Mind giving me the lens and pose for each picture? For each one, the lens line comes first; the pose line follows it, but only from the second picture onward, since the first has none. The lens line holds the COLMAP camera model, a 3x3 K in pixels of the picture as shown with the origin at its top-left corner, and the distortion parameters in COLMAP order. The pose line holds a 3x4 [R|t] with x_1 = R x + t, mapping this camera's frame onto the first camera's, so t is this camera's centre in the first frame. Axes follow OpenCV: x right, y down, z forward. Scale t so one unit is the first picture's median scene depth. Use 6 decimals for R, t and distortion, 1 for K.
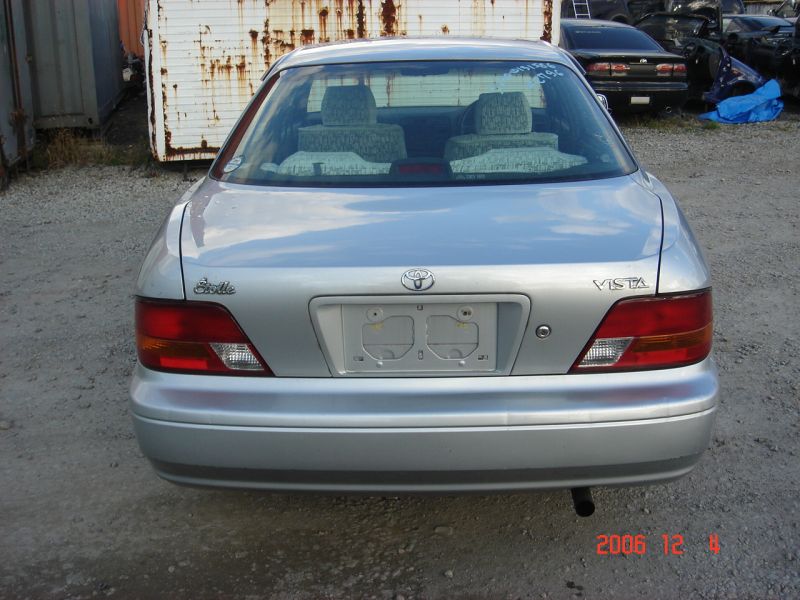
lens RADIAL K [[908.1, 0, 399.3], [0, 908.1, 305.6], [0, 0, 1]] dist [-0.116389, 0.000000]
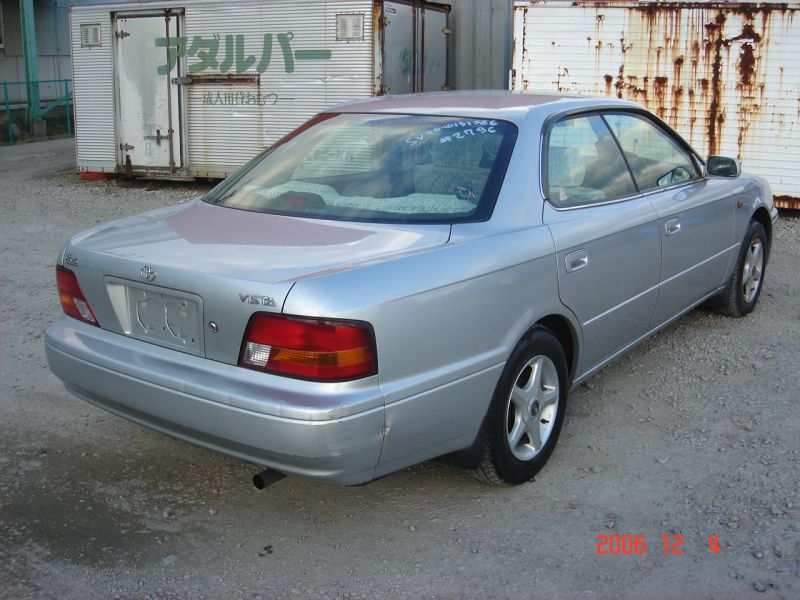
lens RADIAL K [[908.1, 0, 403.6], [0, 908.1, 298.5], [0, 0, 1]] dist [-0.116389, 0.000000]
pose [[0.822012, 0.160652, -0.546340, 0.254872], [-0.183839, 0.982878, 0.012416, -0.018358], [0.538980, 0.090232, 0.837472, 0.012941]]
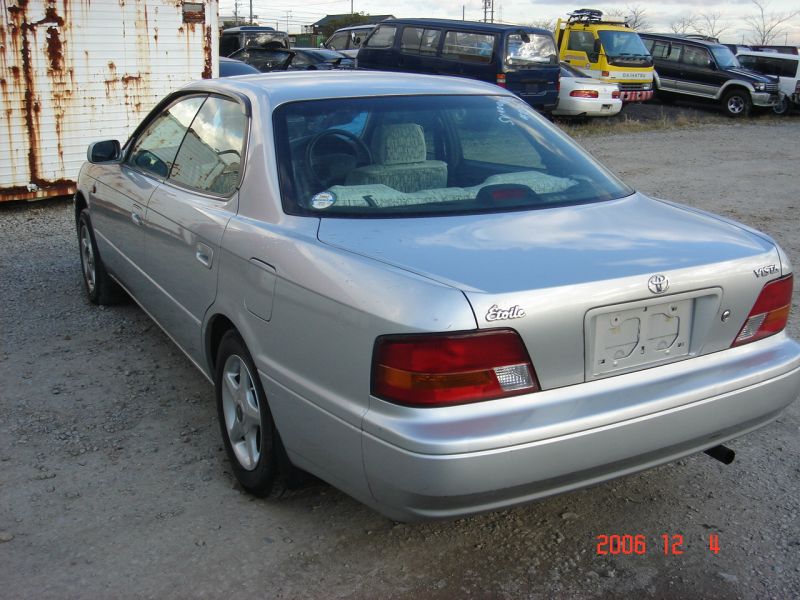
lens RADIAL K [[908.1, 0, 404.4], [0, 908.1, 298.7], [0, 0, 1]] dist [-0.116389, 0.000000]
pose [[0.858956, -0.113270, 0.499363, -0.193480], [0.134951, 0.990825, -0.007382, -0.010362], [-0.493946, 0.073730, 0.866361, 0.036735]]
